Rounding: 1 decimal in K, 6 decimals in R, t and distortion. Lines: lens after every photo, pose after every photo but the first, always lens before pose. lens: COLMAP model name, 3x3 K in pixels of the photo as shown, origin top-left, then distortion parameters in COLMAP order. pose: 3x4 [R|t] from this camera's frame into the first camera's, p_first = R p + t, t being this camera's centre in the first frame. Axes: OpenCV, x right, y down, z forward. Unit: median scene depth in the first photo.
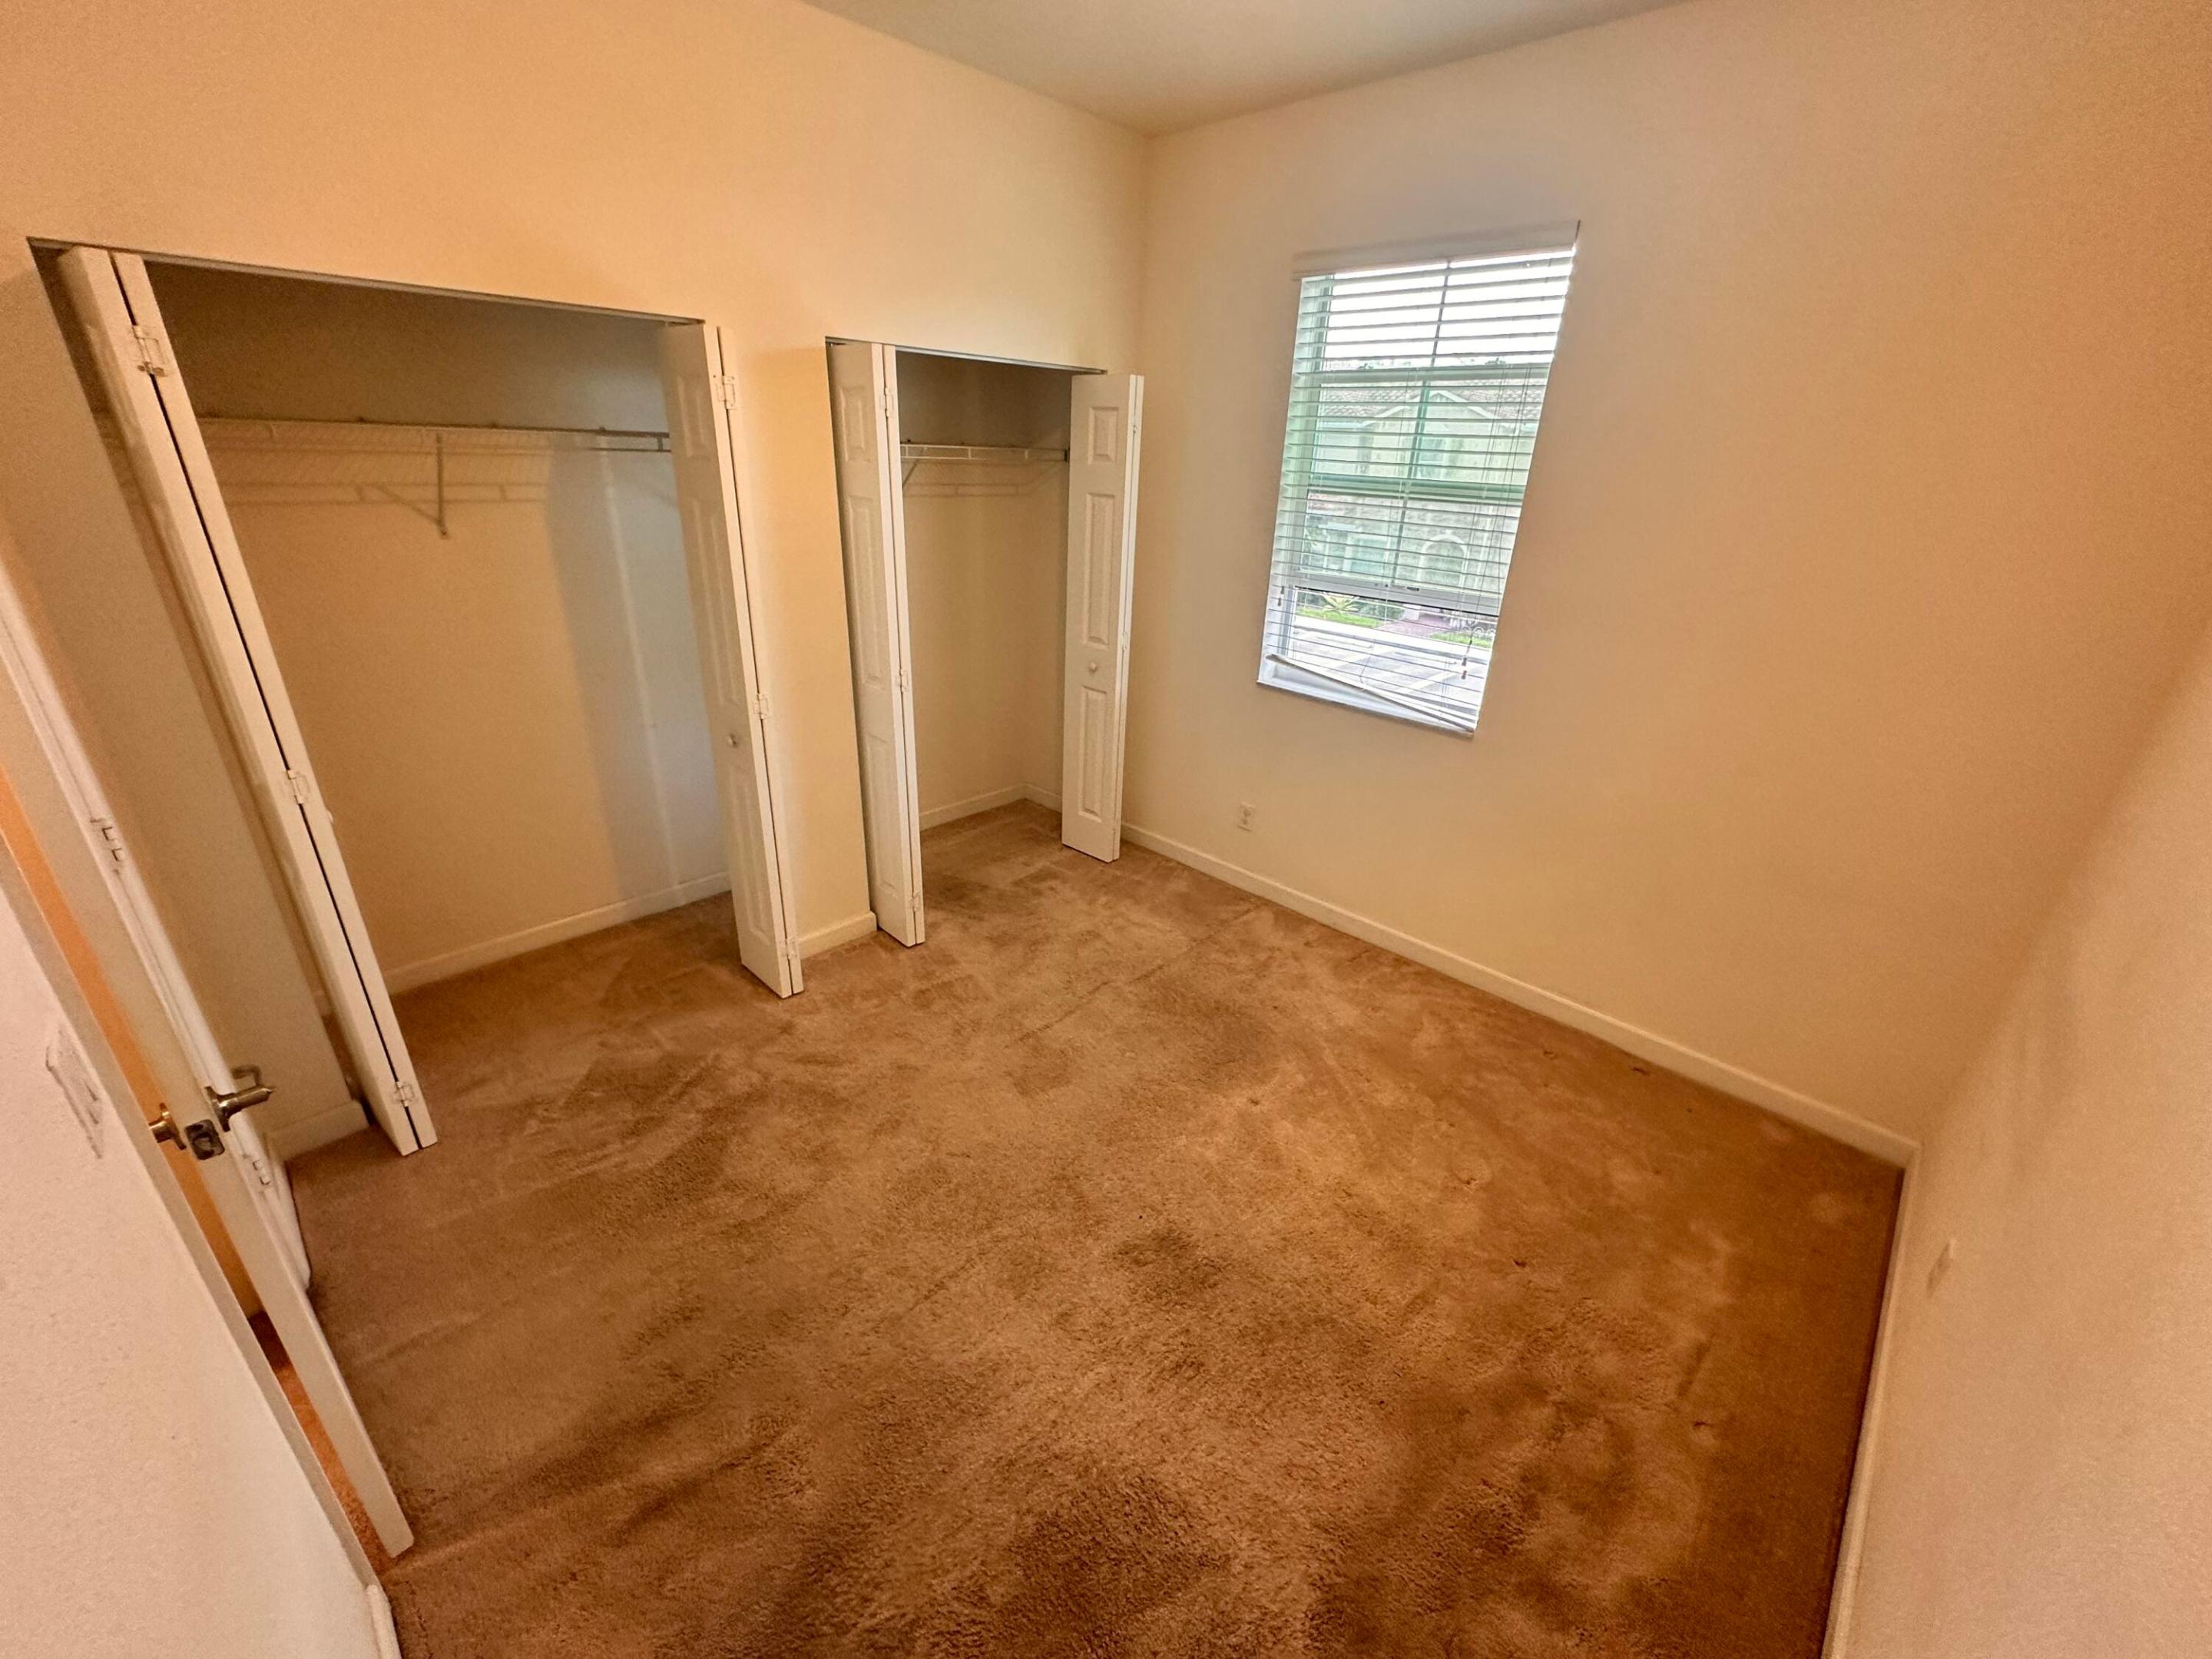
lens RADIAL K [[884.7, 0, 1112.2], [0, 884.7, 828.8], [0, 0, 1]] dist [-0.004200, 0.000995]
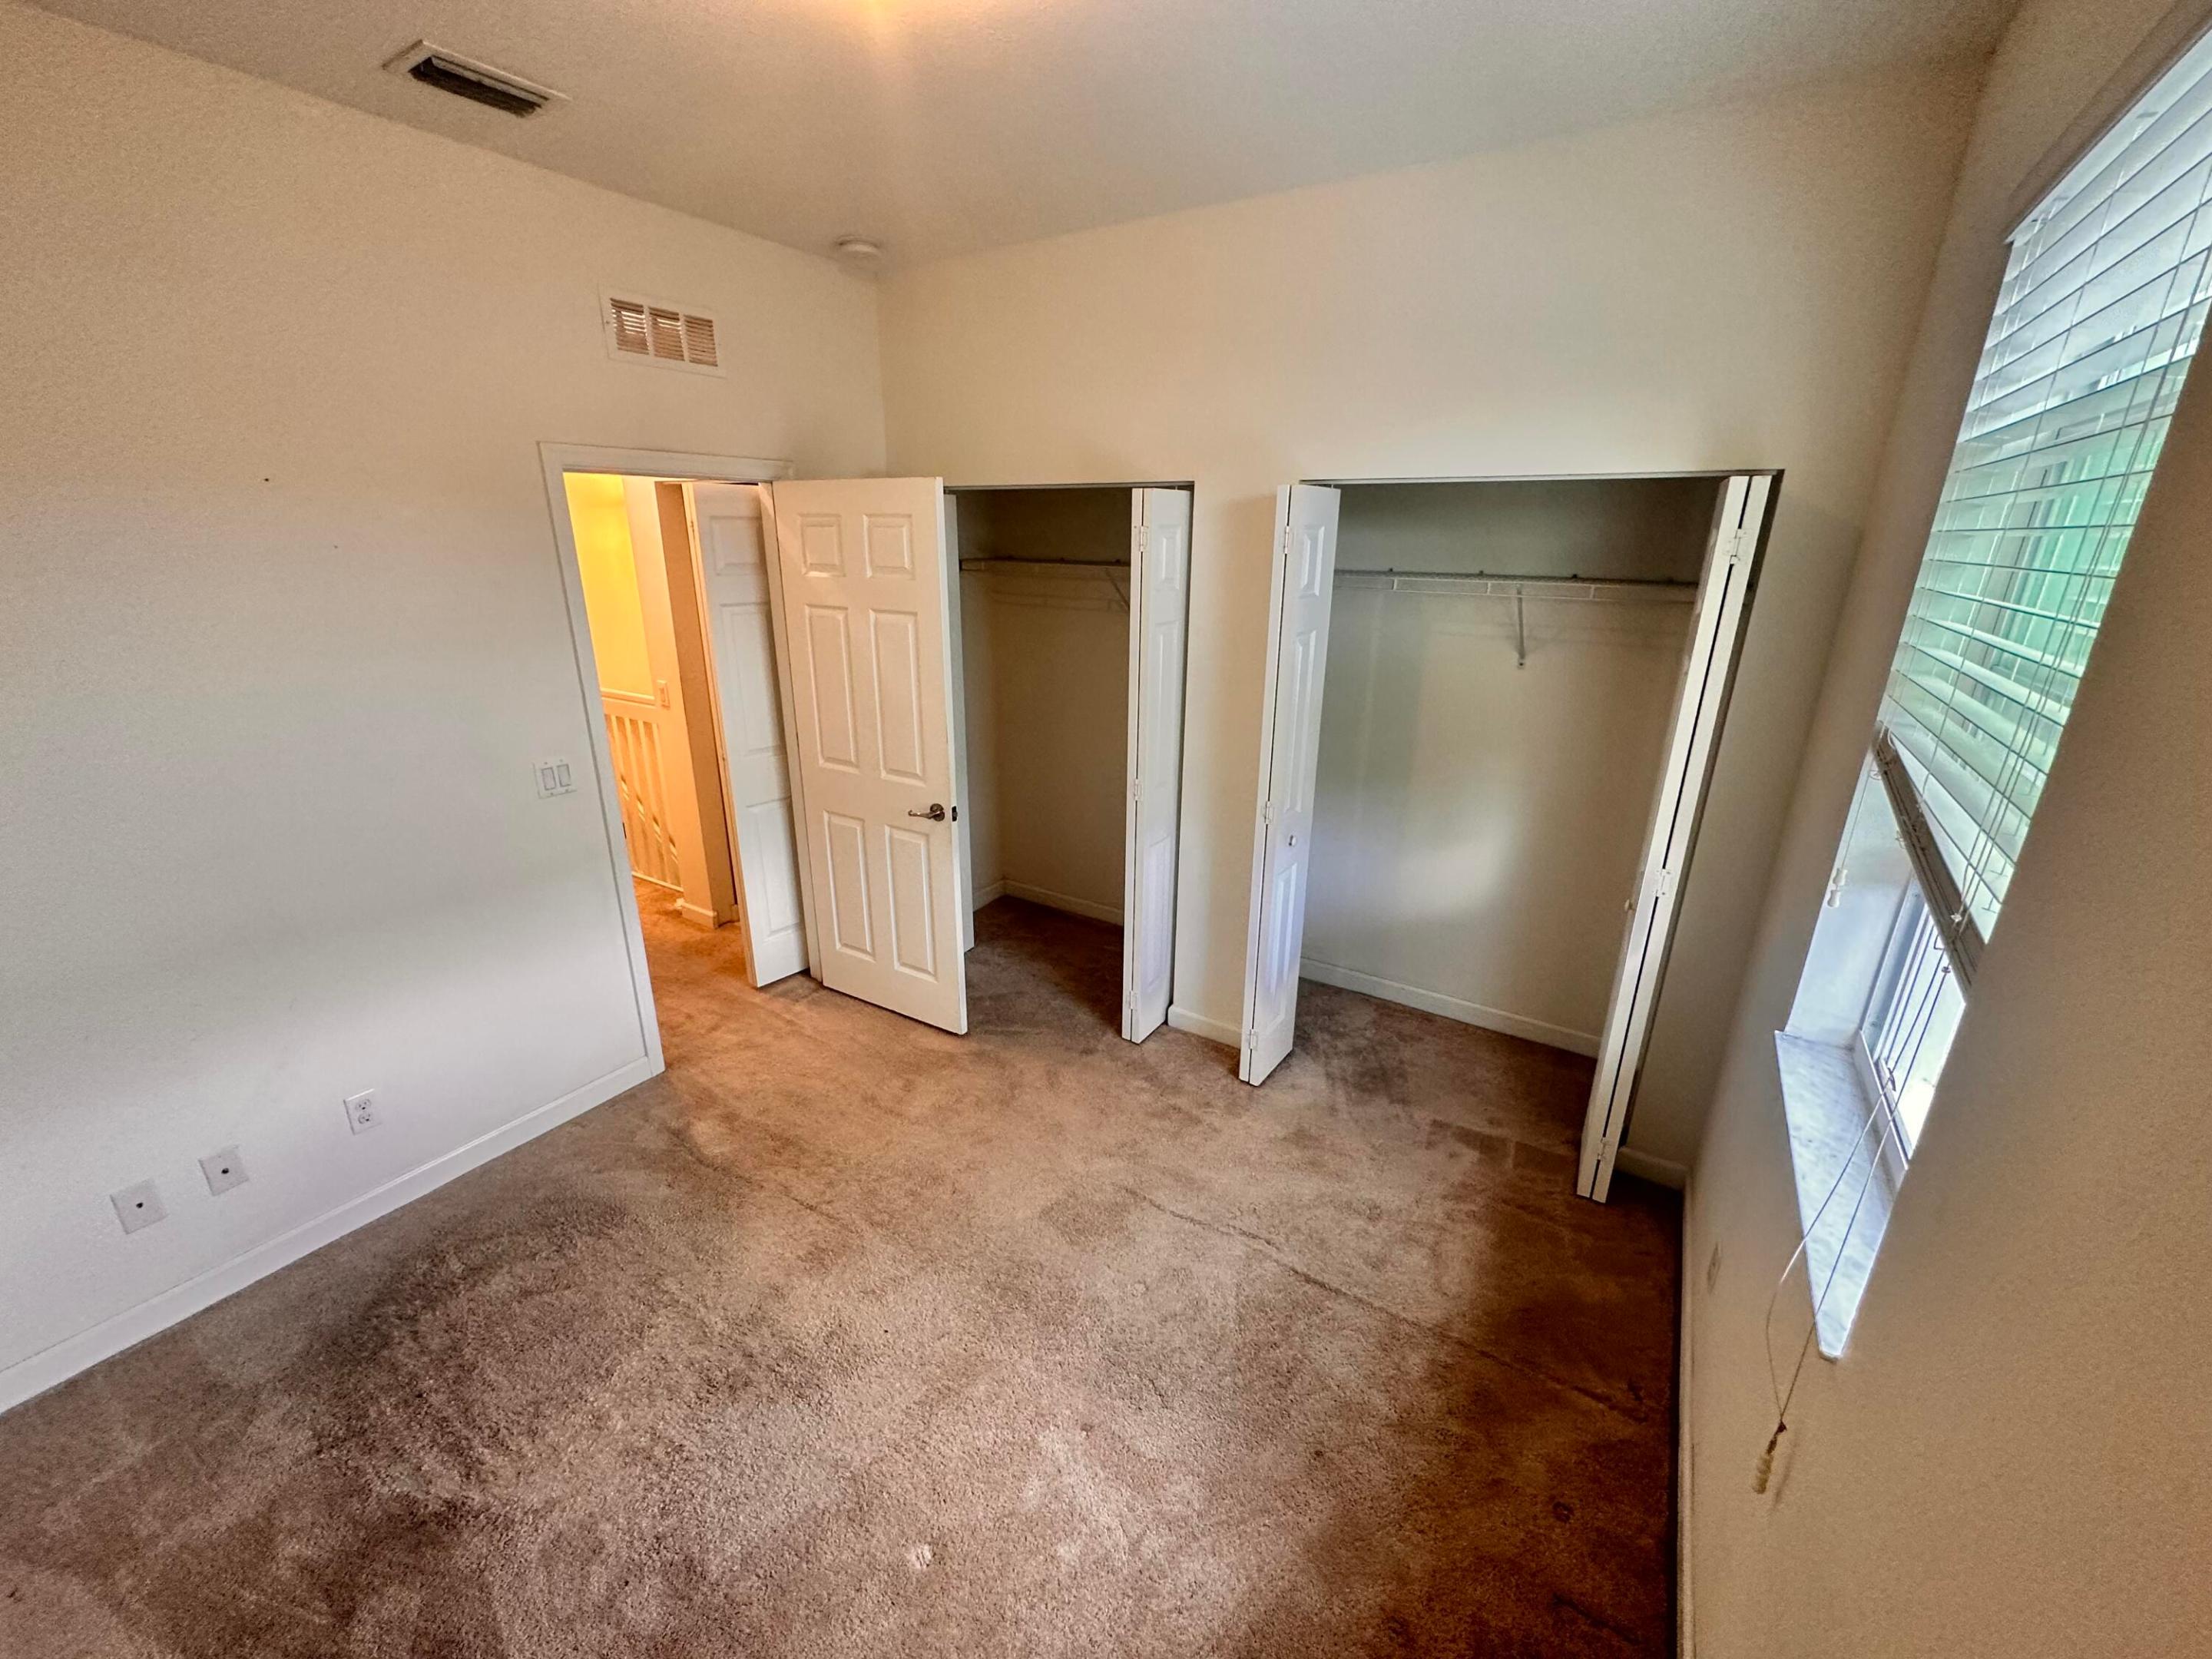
lens RADIAL K [[884.7, 0, 1109.8], [0, 884.7, 854.6], [0, 0, 1]] dist [-0.004200, 0.000995]
pose [[0.191859, 0.290174, -0.937544, 0.613024], [-0.393616, 0.897844, 0.197337, -0.234876], [0.899031, 0.331171, 0.286477, 0.566889]]
